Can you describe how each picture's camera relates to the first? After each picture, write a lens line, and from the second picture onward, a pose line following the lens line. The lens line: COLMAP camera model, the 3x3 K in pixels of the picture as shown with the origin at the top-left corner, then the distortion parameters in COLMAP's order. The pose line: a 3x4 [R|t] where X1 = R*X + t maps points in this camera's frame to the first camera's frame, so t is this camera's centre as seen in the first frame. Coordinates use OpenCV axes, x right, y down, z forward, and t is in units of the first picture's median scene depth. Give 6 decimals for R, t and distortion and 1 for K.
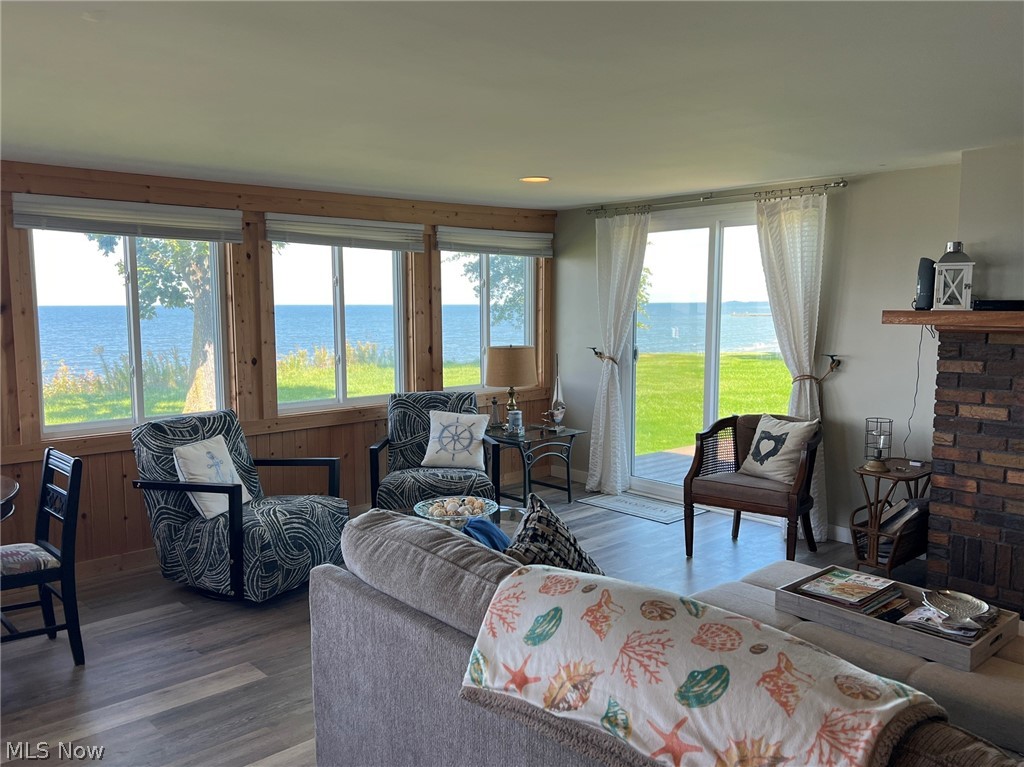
lens RADIAL K [[816.6, 0, 508.0], [0, 816.6, 386.3], [0, 0, 1]] dist [0.008902, 0.005151]
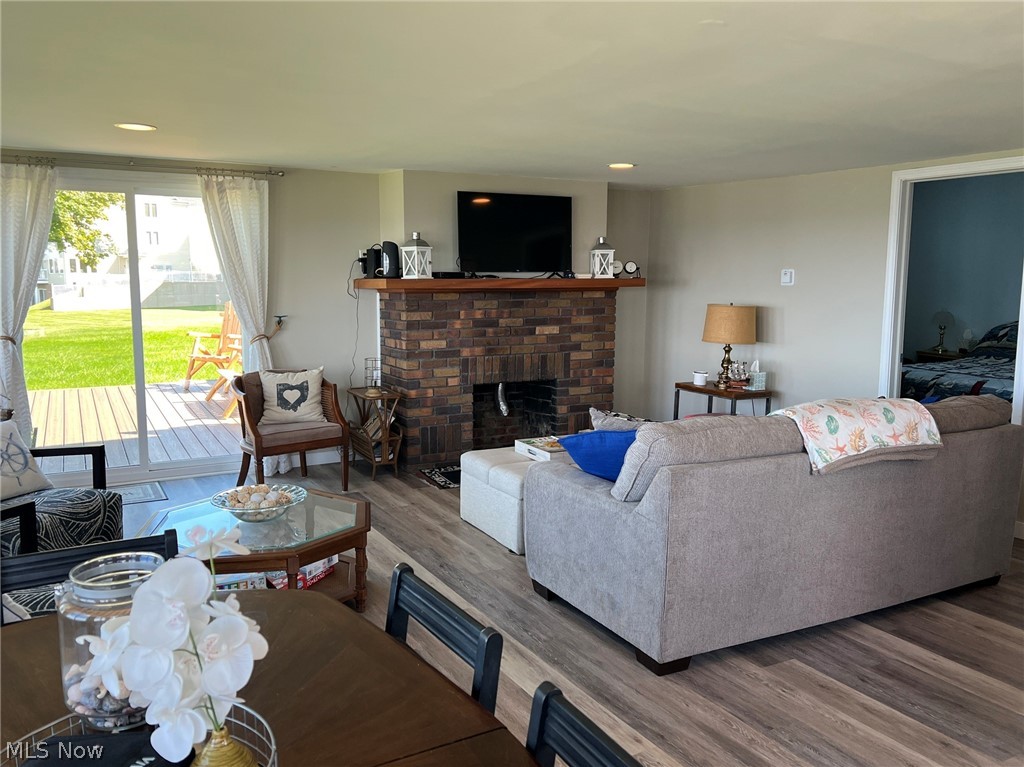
lens RADIAL K [[766.6, 0, 507.4], [0, 766.6, 382.5], [0, 0, 1]] dist [0.043712, 0.001083]
pose [[0.227686, -0.132940, 0.964617, -0.554372], [0.096728, 0.988824, 0.113445, -0.033089], [-0.968918, 0.067476, 0.238001, 0.357254]]
